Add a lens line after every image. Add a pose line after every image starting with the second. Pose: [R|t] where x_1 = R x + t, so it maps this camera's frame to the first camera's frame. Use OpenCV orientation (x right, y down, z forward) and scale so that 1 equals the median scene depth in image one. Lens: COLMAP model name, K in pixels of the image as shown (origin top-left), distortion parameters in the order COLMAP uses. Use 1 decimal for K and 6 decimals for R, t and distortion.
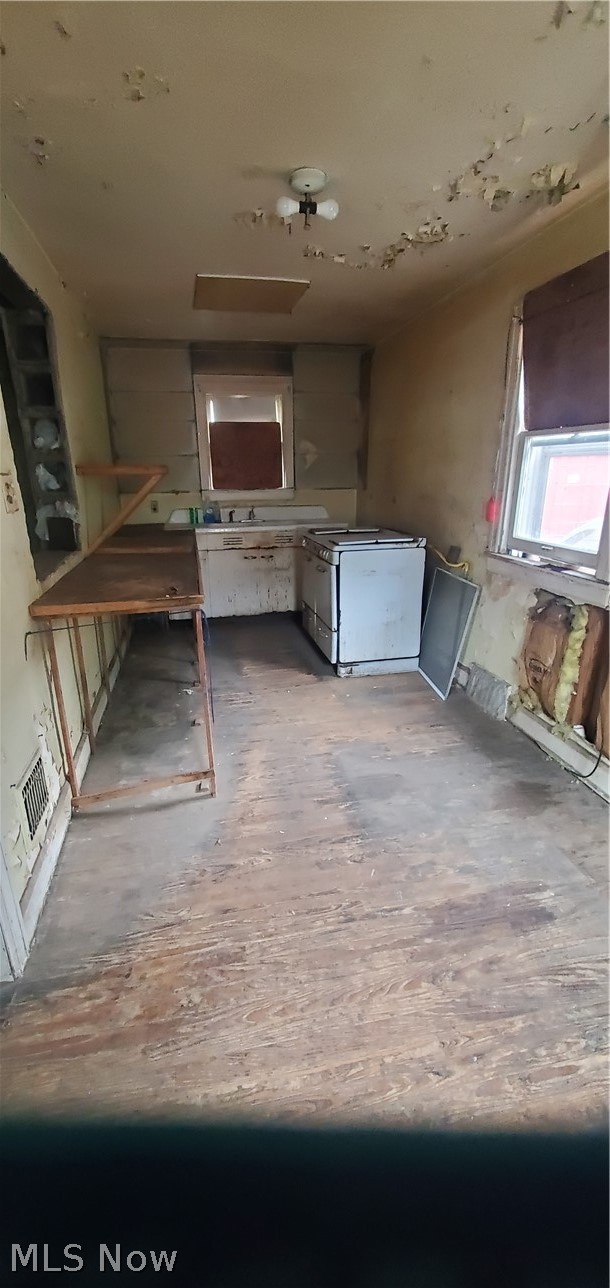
lens RADIAL K [[517.4, 0, 296.5], [0, 517.4, 644.2], [0, 0, 1]] dist [0.002089, 0.000047]
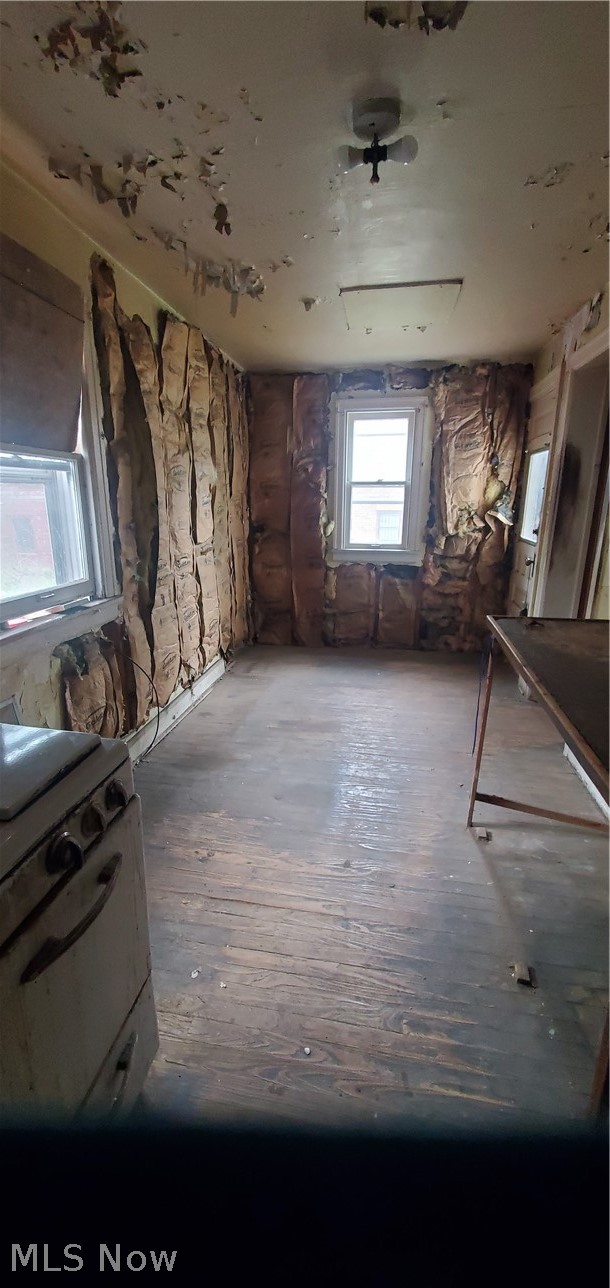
lens RADIAL K [[517.4, 0, 294.9], [0, 517.4, 645.0], [0, 0, 1]] dist [0.002089, 0.000047]
pose [[-0.925401, -0.085626, 0.369191, -0.184139], [0.136152, 0.834001, 0.534702, -0.538883], [-0.353689, 0.545079, -0.760127, 1.642722]]
